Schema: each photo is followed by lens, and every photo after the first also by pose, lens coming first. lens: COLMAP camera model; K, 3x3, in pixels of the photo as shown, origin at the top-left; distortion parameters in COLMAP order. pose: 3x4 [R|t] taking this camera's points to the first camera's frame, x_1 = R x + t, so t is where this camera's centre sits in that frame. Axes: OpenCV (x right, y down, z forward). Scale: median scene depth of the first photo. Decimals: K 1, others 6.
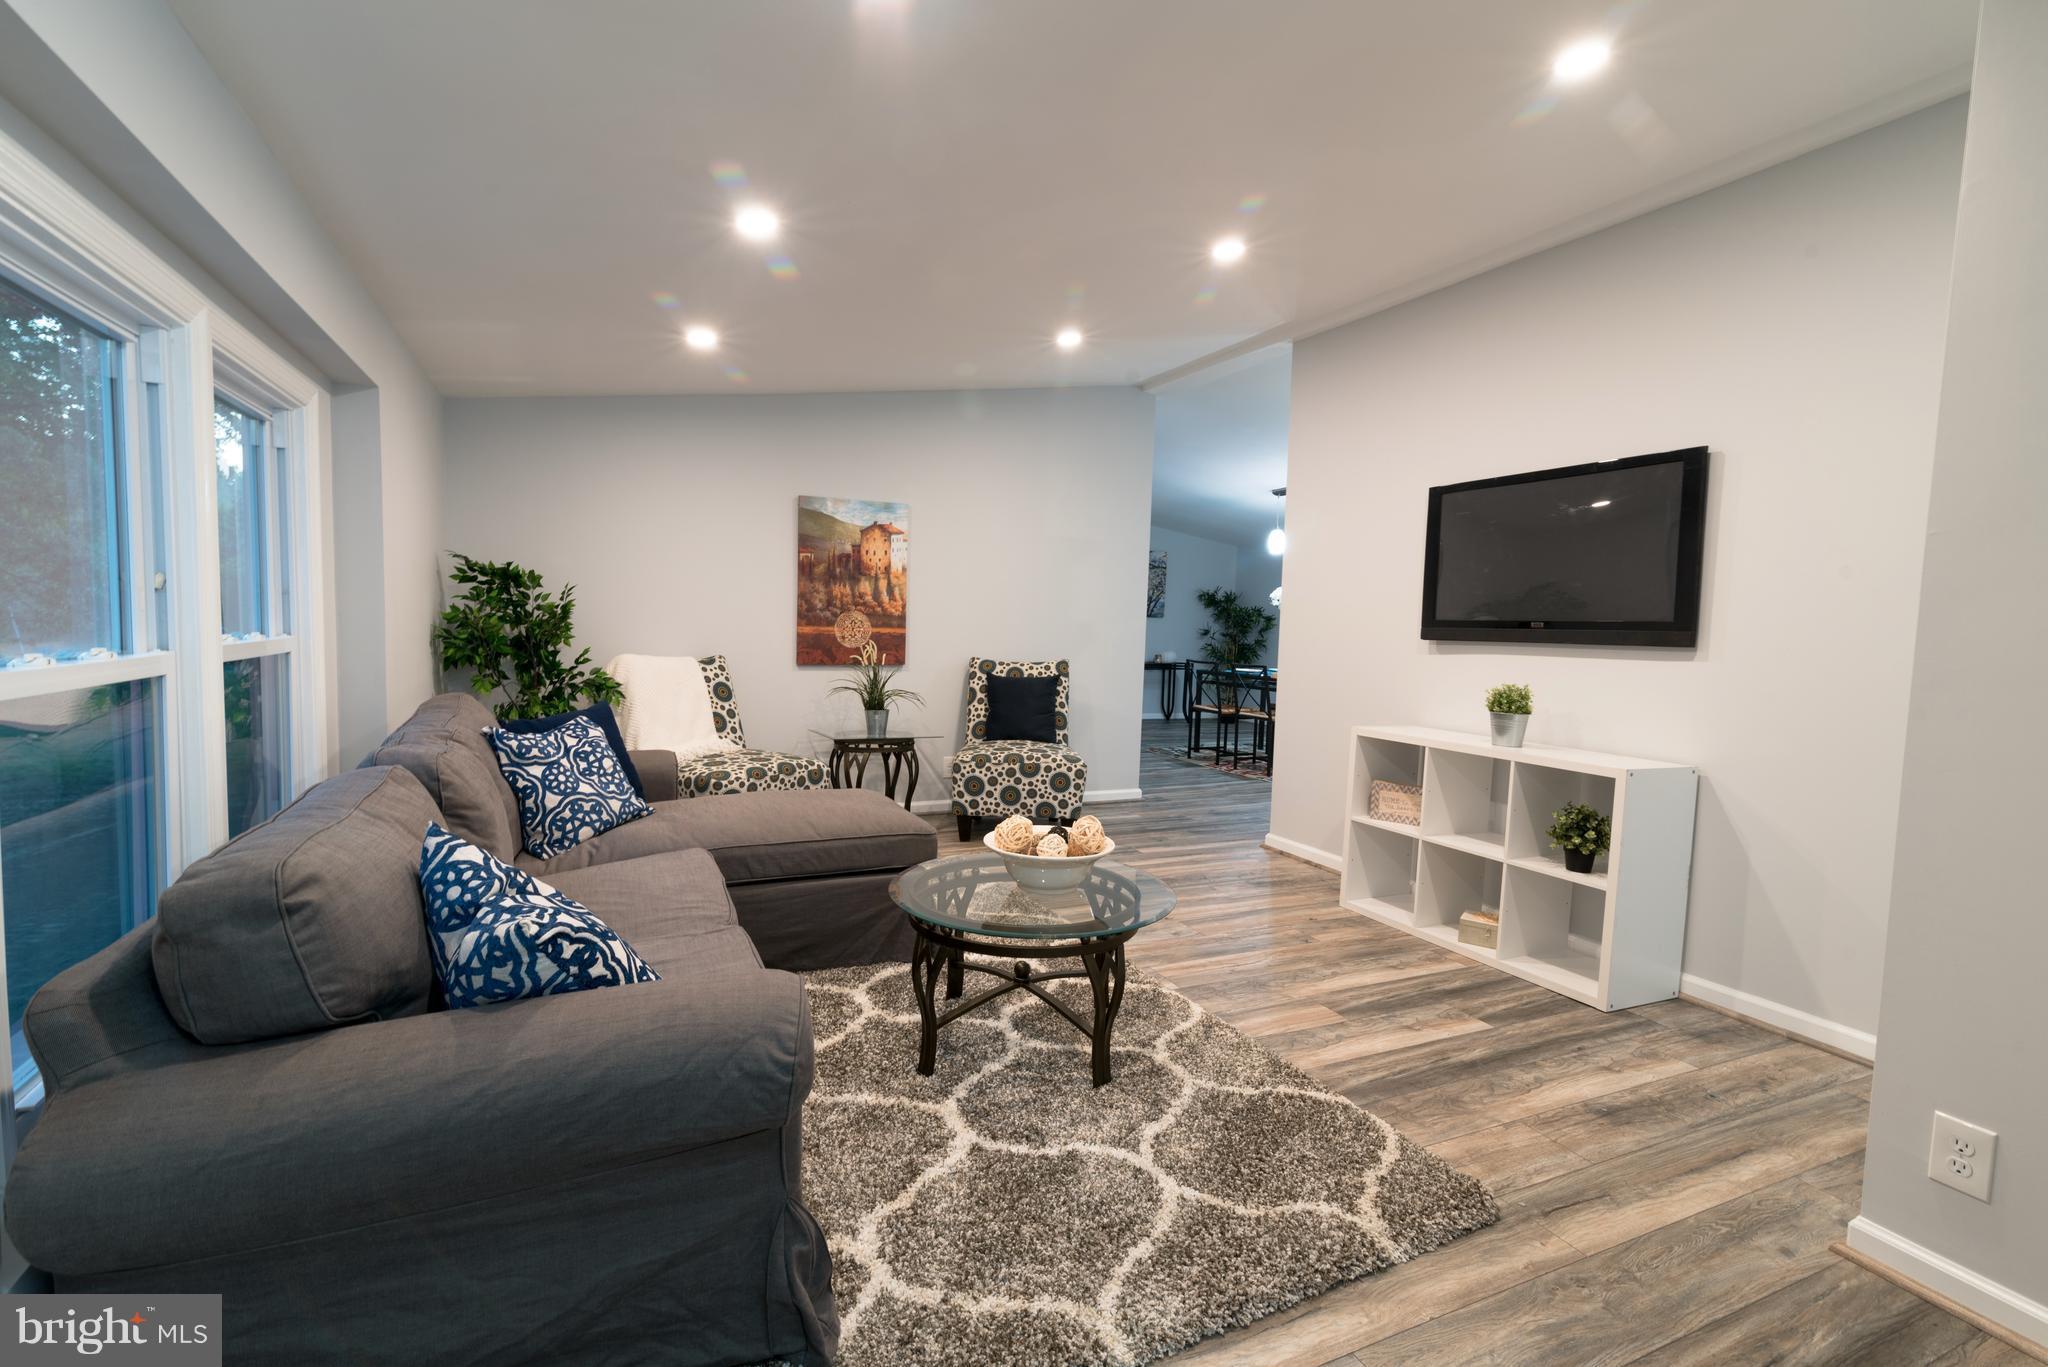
lens RADIAL K [[921.8, 0, 1024.0], [0, 921.8, 683.5], [0, 0, 1]] dist [0.012837, 0.000407]
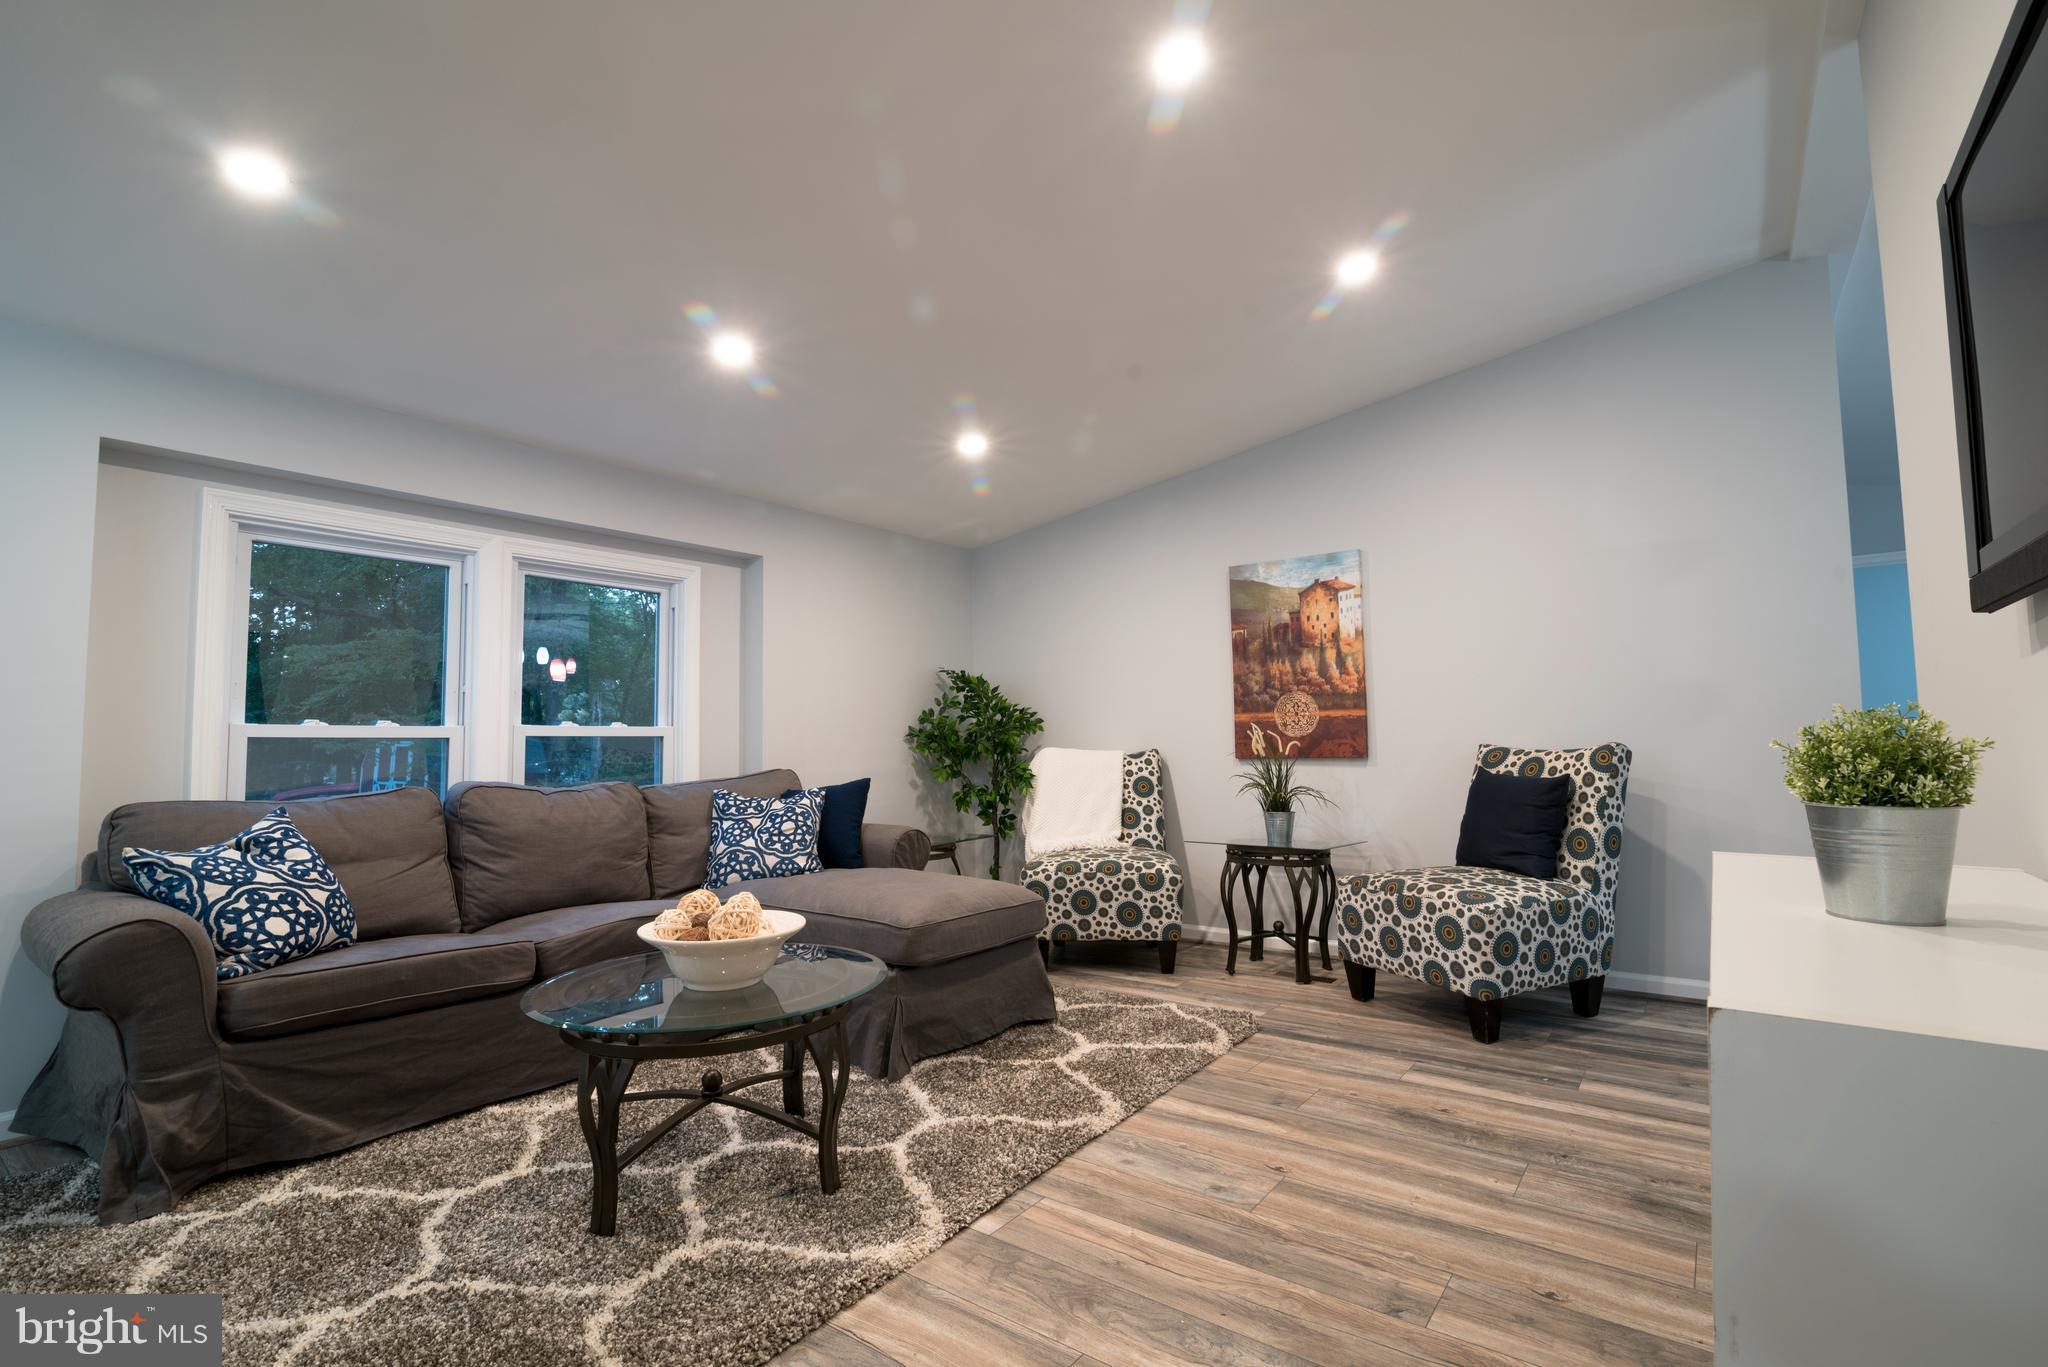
lens RADIAL K [[937.3, 0, 1020.5], [0, 937.3, 684.1], [0, 0, 1]] dist [-0.020084, 0.001125]
pose [[0.459645, -0.096537, -0.882841, 0.475691], [-0.034086, 0.991424, -0.126158, 0.030070], [0.887449, 0.088080, 0.452412, 0.447830]]
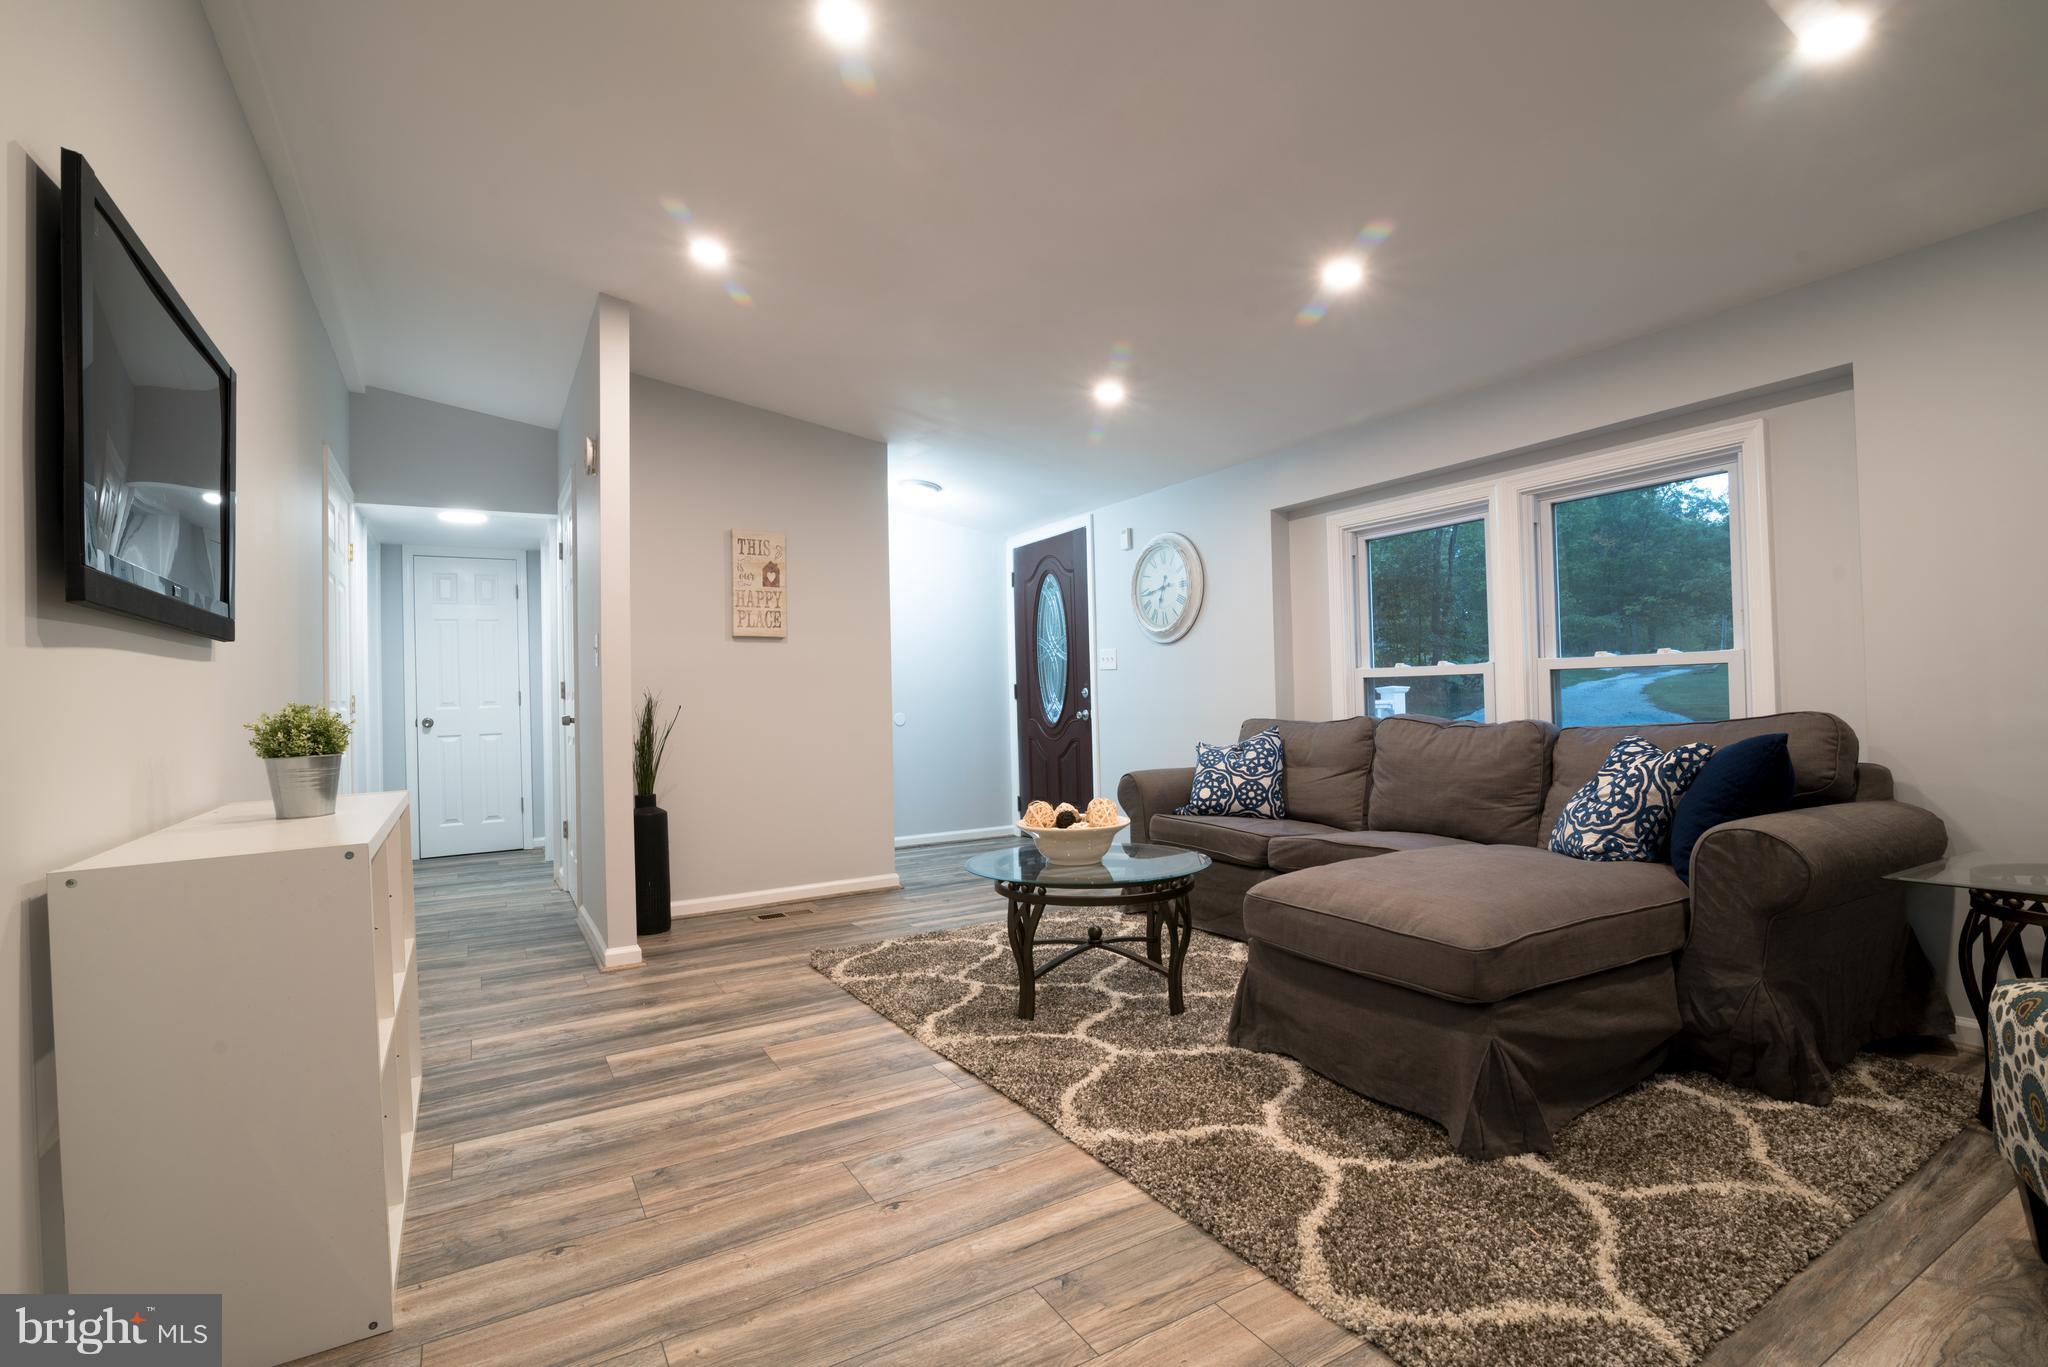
lens RADIAL K [[932.6, 0, 1018.6], [0, 932.6, 674.9], [0, 0, 1]] dist [-0.007675, -0.000054]
pose [[-0.996416, -0.007092, -0.084288, 0.103759], [-0.010883, 0.998945, 0.044610, -0.034157], [0.083882, 0.045367, -0.995442, 1.145199]]
